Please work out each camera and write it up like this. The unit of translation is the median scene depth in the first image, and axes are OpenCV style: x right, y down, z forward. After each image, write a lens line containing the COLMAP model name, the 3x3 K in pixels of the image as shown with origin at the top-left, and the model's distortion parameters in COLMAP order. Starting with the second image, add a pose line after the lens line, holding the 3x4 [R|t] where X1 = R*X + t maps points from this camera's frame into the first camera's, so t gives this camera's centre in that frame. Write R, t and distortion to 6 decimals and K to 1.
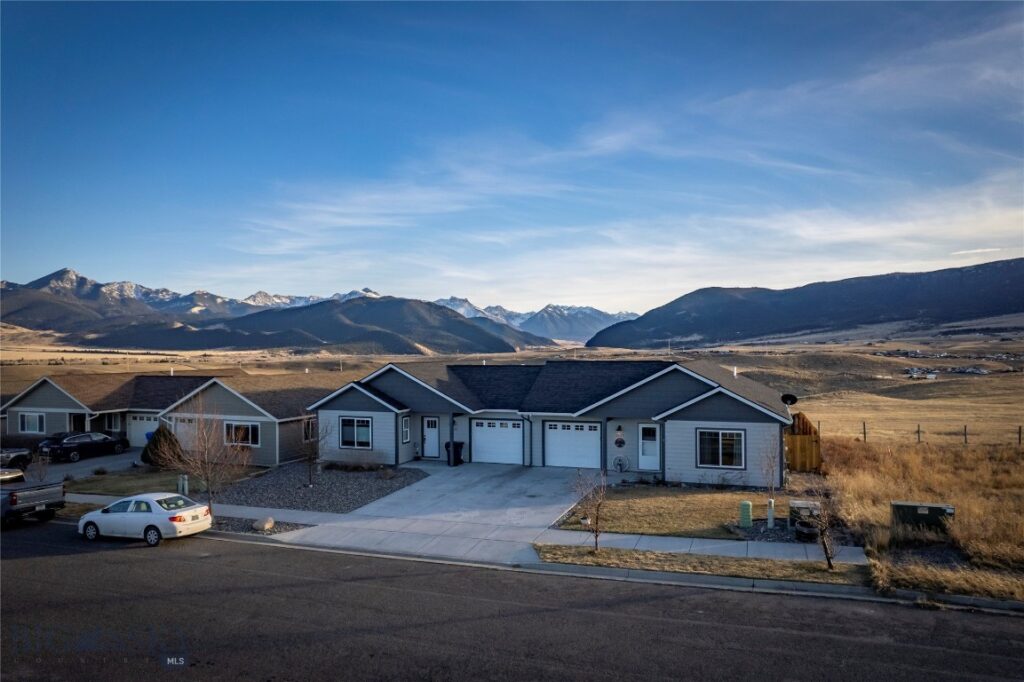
lens RADIAL K [[665.2, 0, 512.0], [0, 665.2, 341.0], [0, 0, 1]] dist [-0.061079, 0.045744]
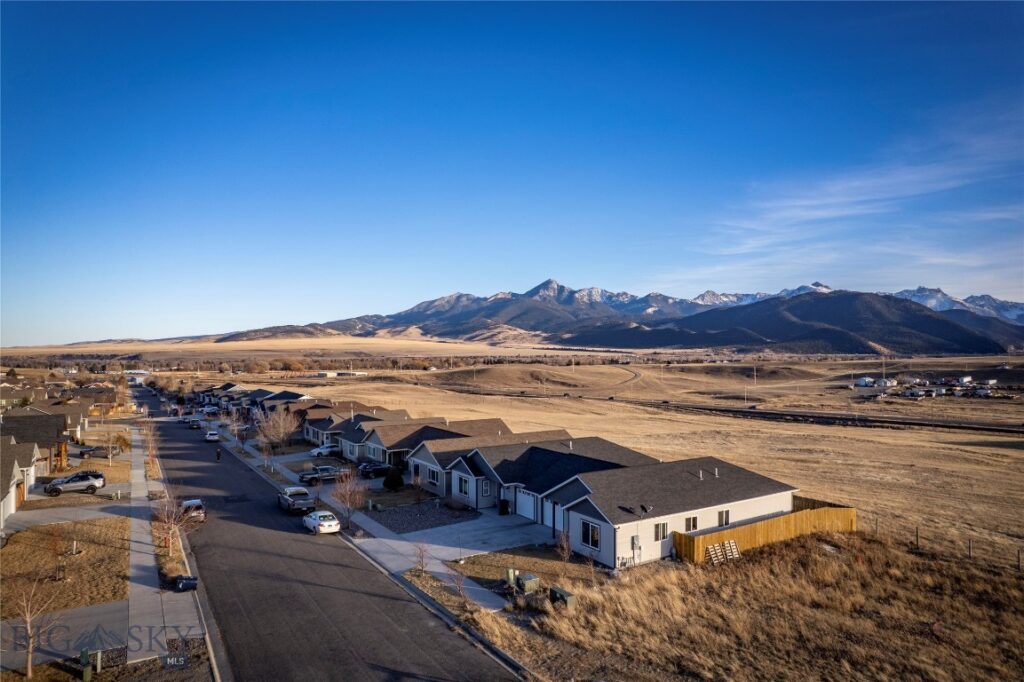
lens RADIAL K [[665.2, 0, 512.0], [0, 665.2, 341.0], [0, 0, 1]] dist [-0.061079, 0.045744]
pose [[0.787249, -0.003165, -0.616628, 0.915803], [0.008074, 0.999954, 0.005176, -0.241992], [0.616583, -0.009053, 0.787238, -0.258250]]
